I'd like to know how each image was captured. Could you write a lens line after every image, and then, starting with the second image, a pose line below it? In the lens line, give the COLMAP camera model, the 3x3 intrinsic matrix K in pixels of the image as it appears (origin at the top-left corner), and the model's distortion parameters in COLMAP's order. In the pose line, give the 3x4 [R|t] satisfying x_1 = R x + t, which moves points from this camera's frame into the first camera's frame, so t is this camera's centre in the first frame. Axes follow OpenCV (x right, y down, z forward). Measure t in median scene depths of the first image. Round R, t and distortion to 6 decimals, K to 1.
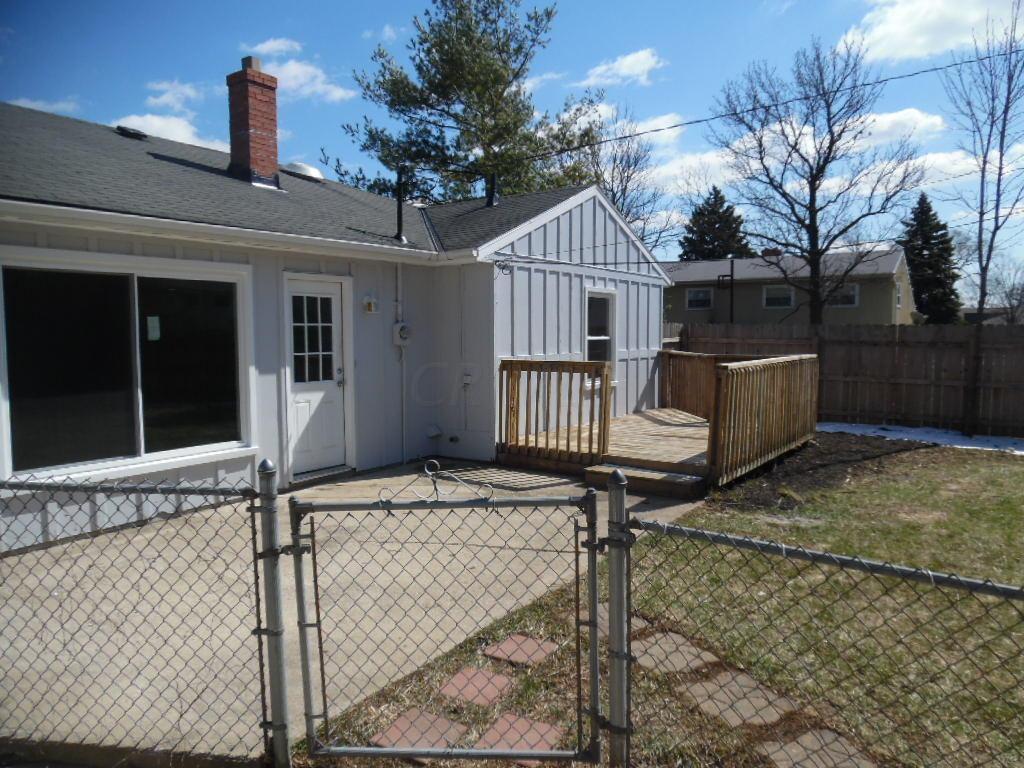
lens RADIAL K [[711.6, 0, 512.0], [0, 711.6, 384.0], [0, 0, 1]] dist [-0.019304, -0.002112]
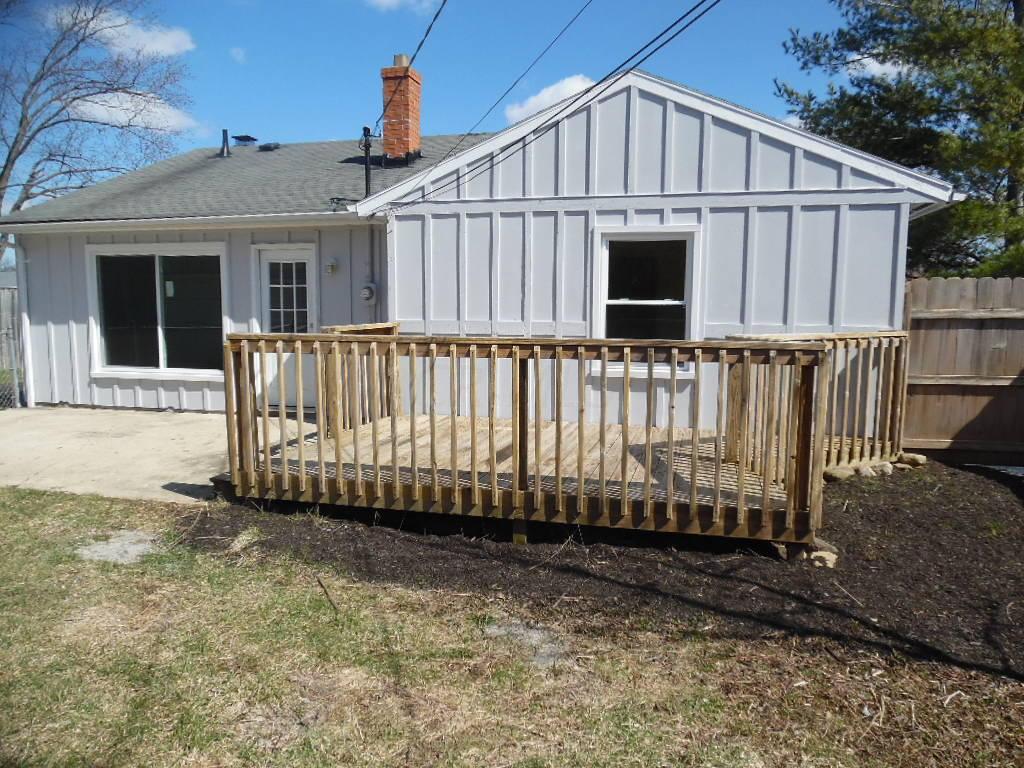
lens RADIAL K [[711.6, 0, 512.0], [0, 711.6, 384.0], [0, 0, 1]] dist [-0.019304, -0.002112]
pose [[0.349149, 0.107117, -0.930925, 0.986105], [-0.080866, 0.993183, 0.083952, -0.049148], [0.933571, 0.045968, 0.355431, 0.921139]]
